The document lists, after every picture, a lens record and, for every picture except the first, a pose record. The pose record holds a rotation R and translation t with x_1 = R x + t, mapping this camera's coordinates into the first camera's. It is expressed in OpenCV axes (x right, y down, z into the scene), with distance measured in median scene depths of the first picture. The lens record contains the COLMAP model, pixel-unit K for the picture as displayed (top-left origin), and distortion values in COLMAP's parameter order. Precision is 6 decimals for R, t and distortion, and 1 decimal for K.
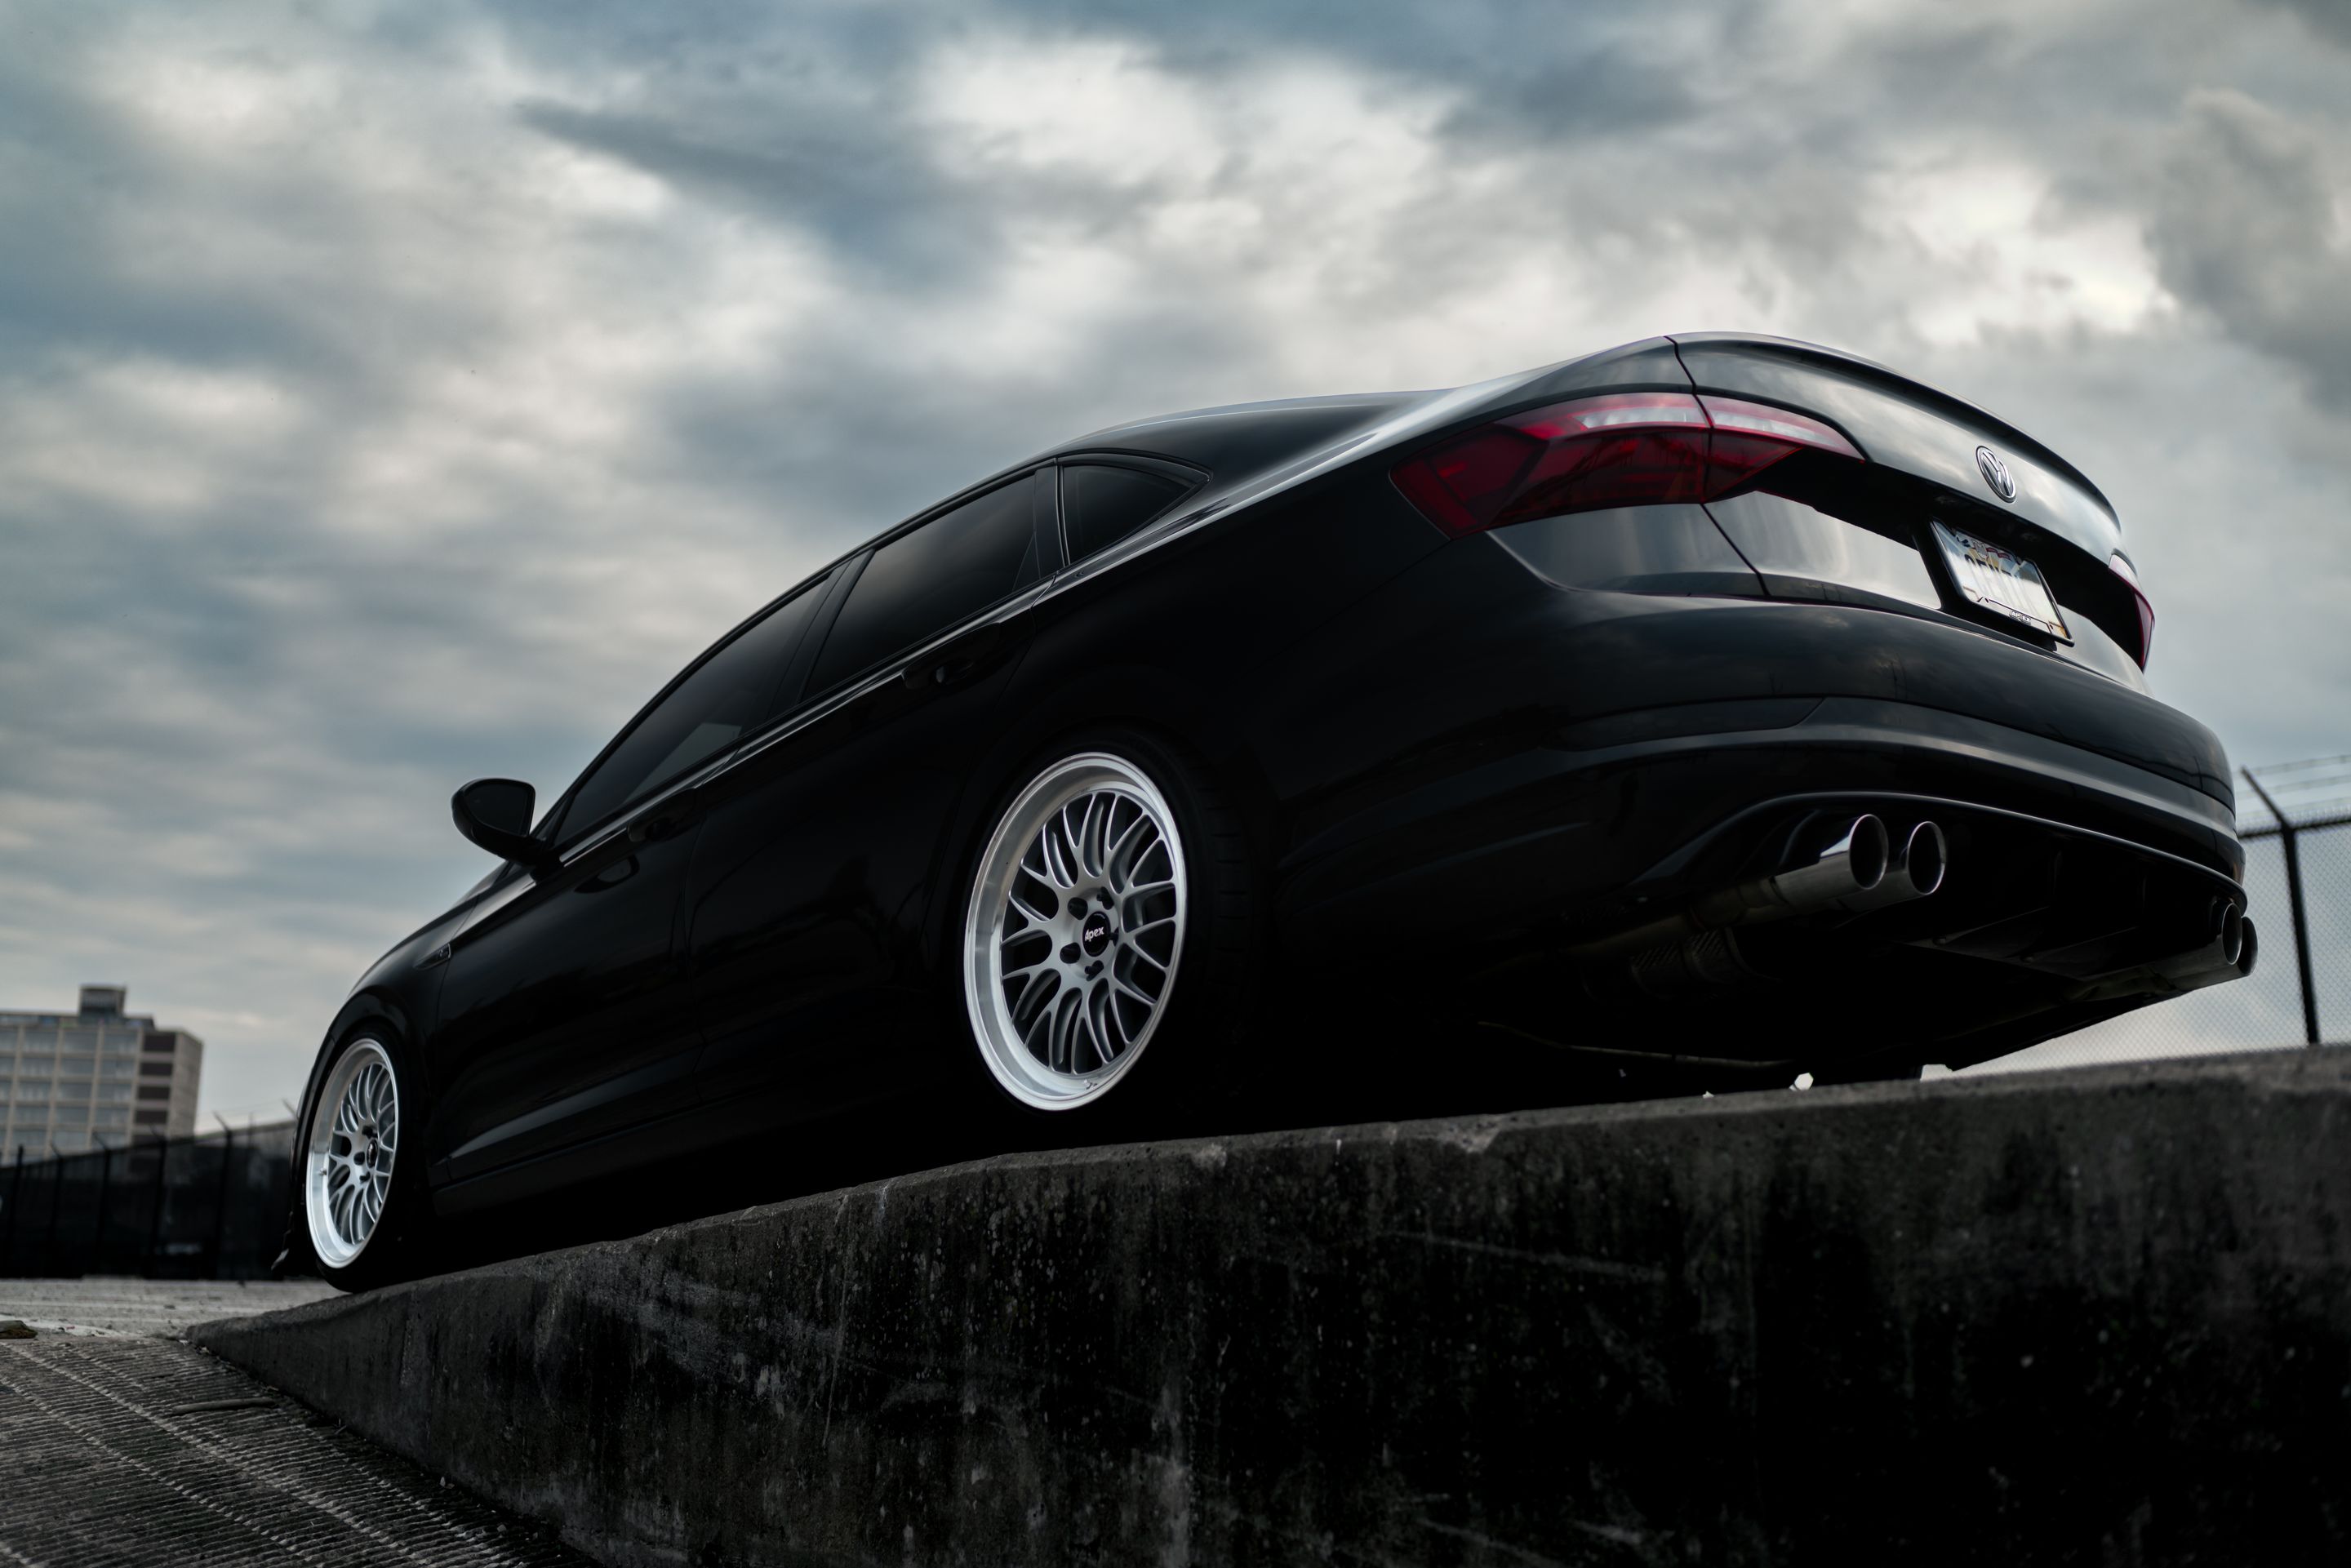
lens RADIAL K [[2204.1, 0, 1178.3], [0, 2204.1, 781.8], [0, 0, 1]] dist [-0.007931, 0.000000]
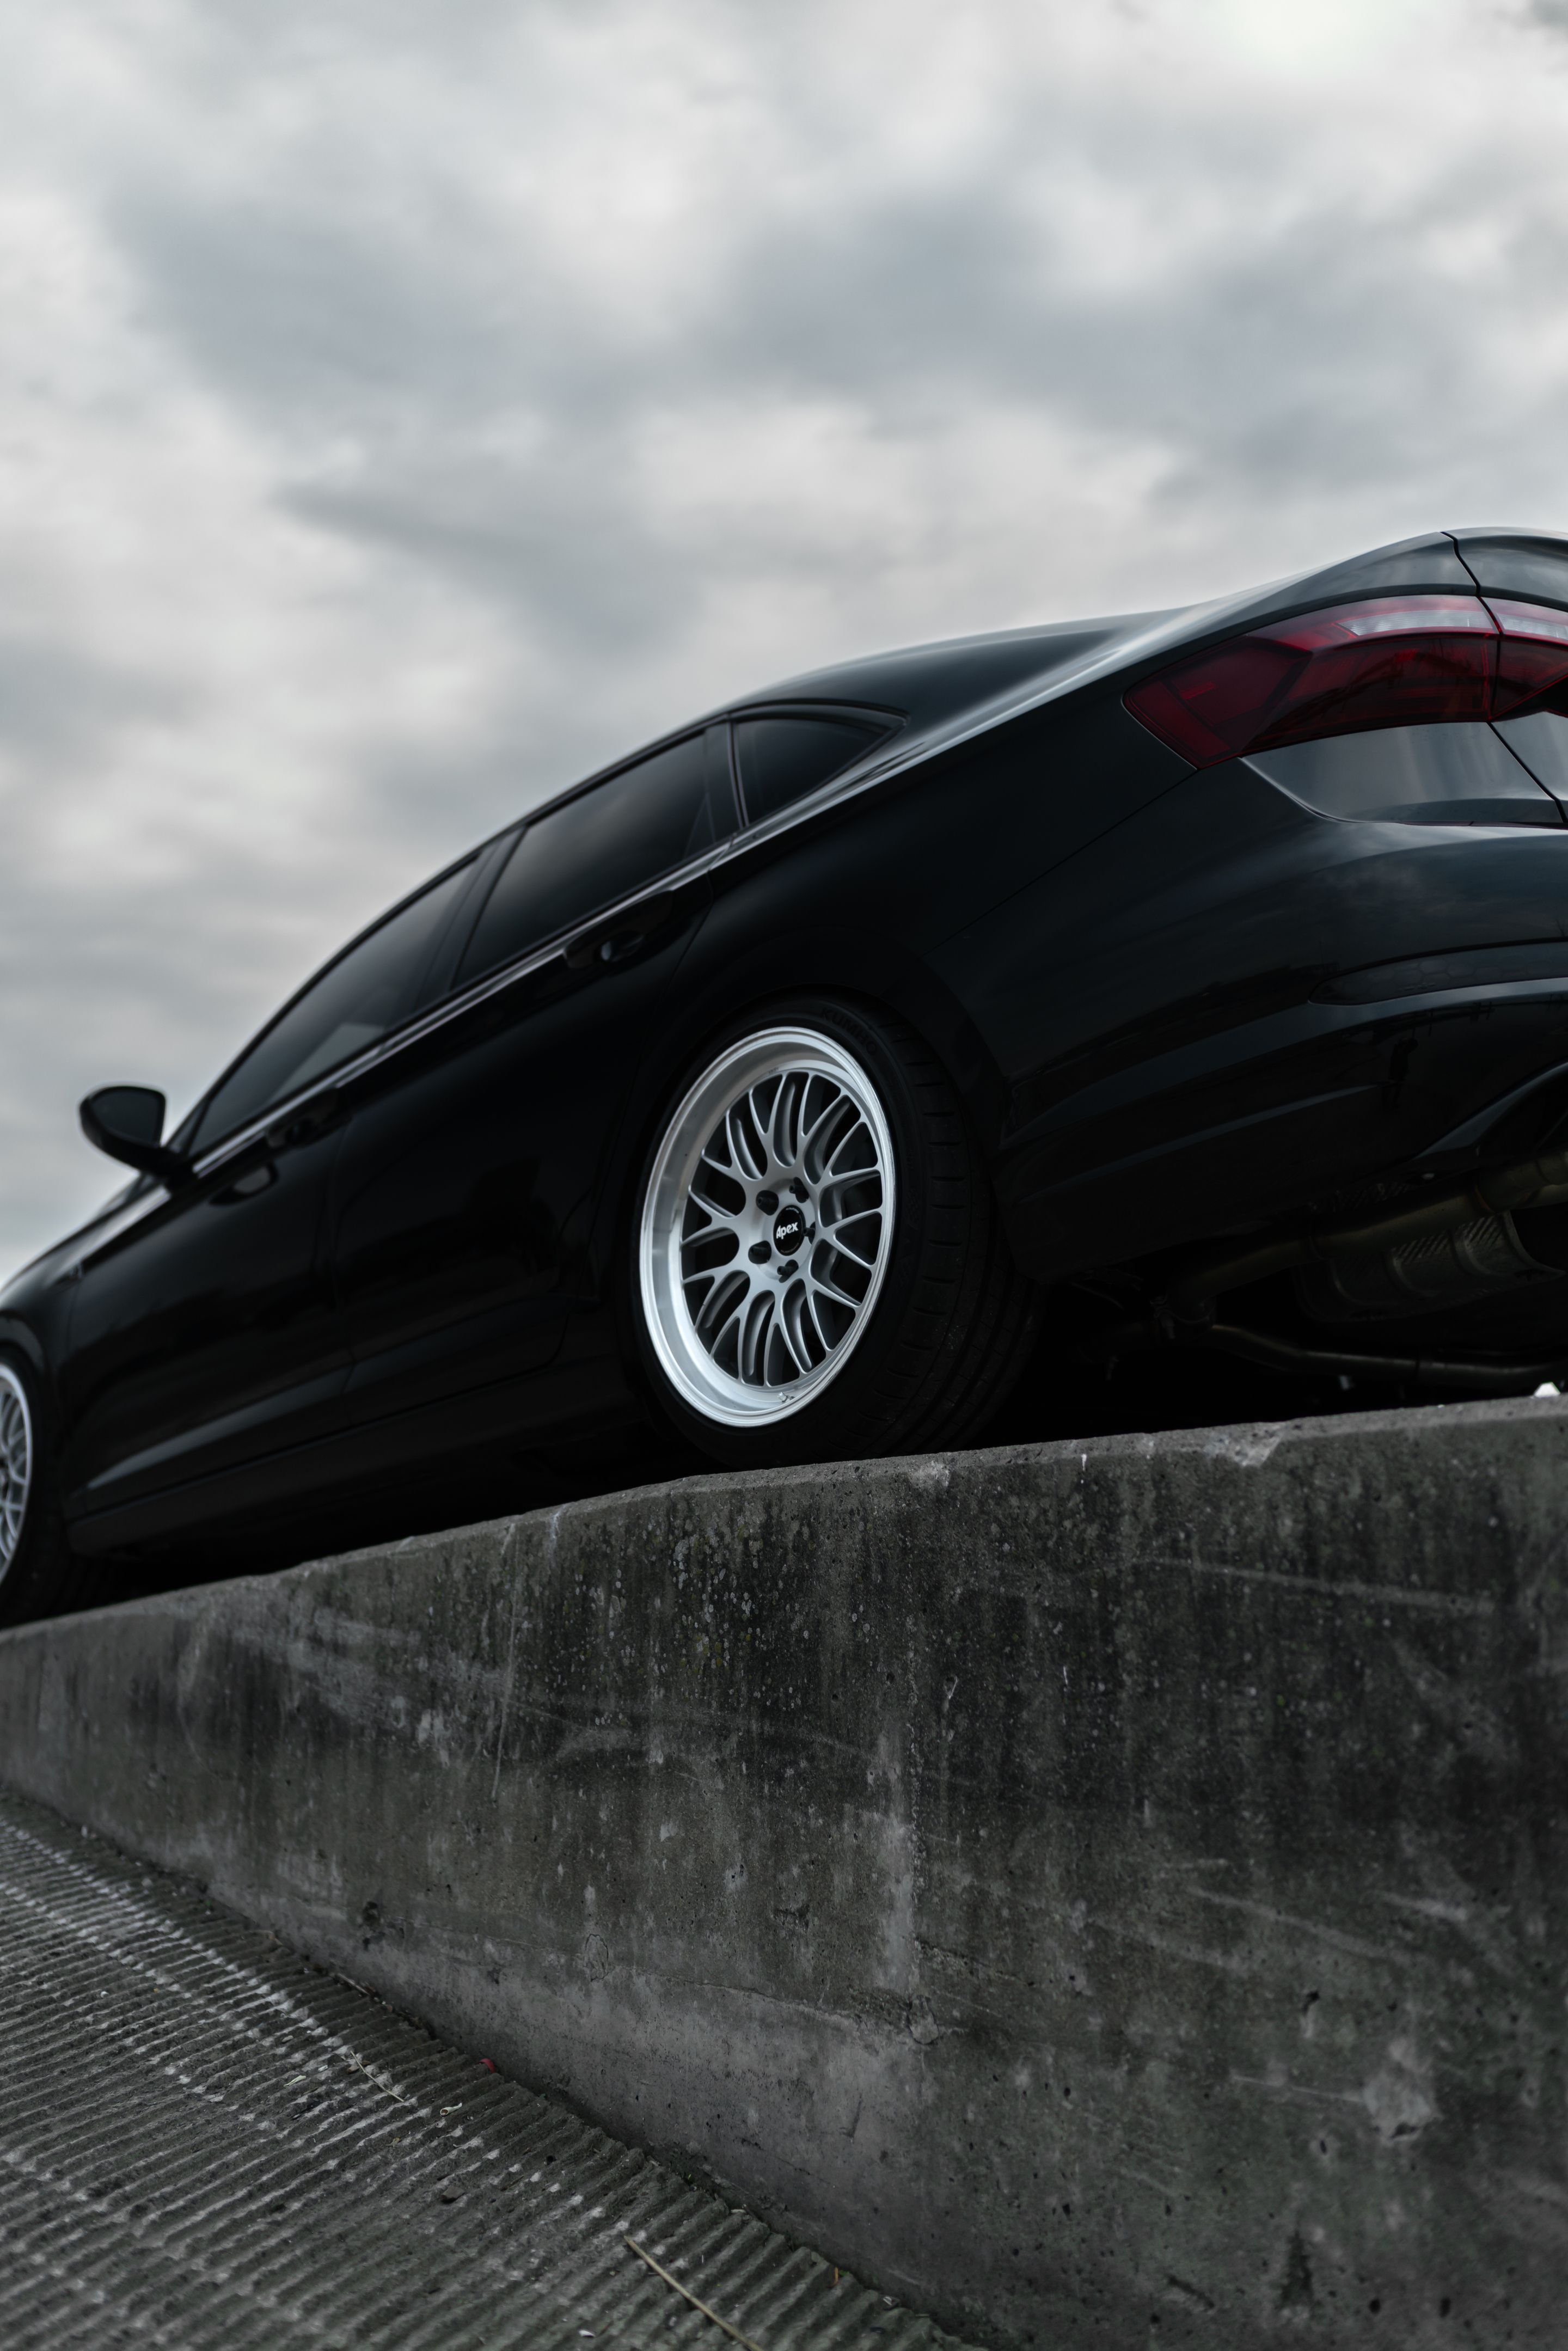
lens RADIAL K [[2179.8, 0, 783.2], [0, 2179.8, 1191.6], [0, 0, 1]] dist [-0.007375, 0.000000]
pose [[0.999835, -0.011950, -0.013703, -0.027571], [0.012417, 0.999327, 0.034522, 0.022891], [0.013282, -0.034686, 0.999310, 0.117291]]
